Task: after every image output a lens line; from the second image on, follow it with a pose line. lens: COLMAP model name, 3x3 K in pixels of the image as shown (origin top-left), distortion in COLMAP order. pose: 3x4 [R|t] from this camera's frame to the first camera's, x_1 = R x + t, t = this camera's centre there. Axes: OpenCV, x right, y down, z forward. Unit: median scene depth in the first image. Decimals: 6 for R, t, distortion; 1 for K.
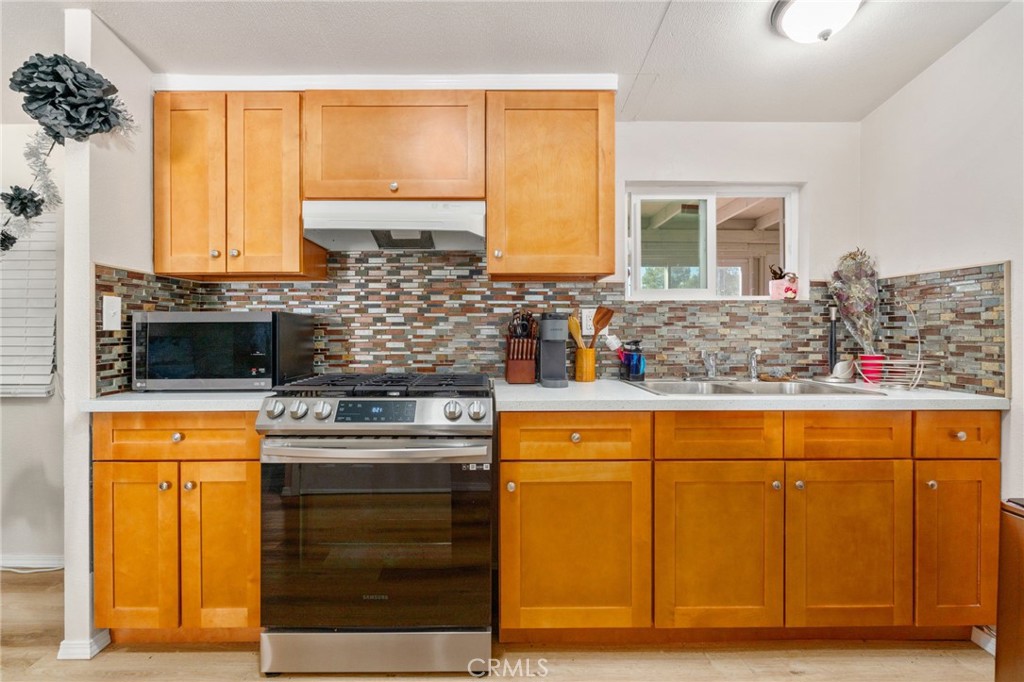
lens RADIAL K [[466.4, 0, 490.8], [0, 466.4, 328.0], [0, 0, 1]] dist [-0.004869, -0.000208]
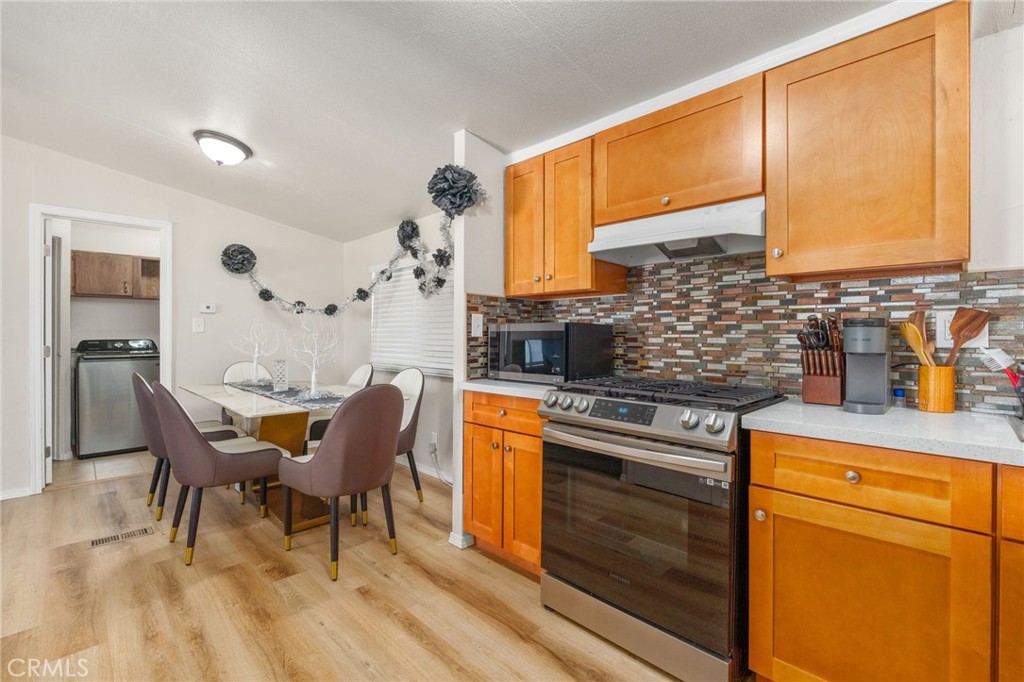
lens RADIAL K [[453.1, 0, 508.7], [0, 453.1, 334.4], [0, 0, 1]] dist [-0.003209, 0.000140]
pose [[0.702416, 0.003246, -0.711759, 0.263327], [-0.004276, 0.999991, 0.000341, -0.002771], [0.711754, 0.002803, 0.702424, 0.040230]]
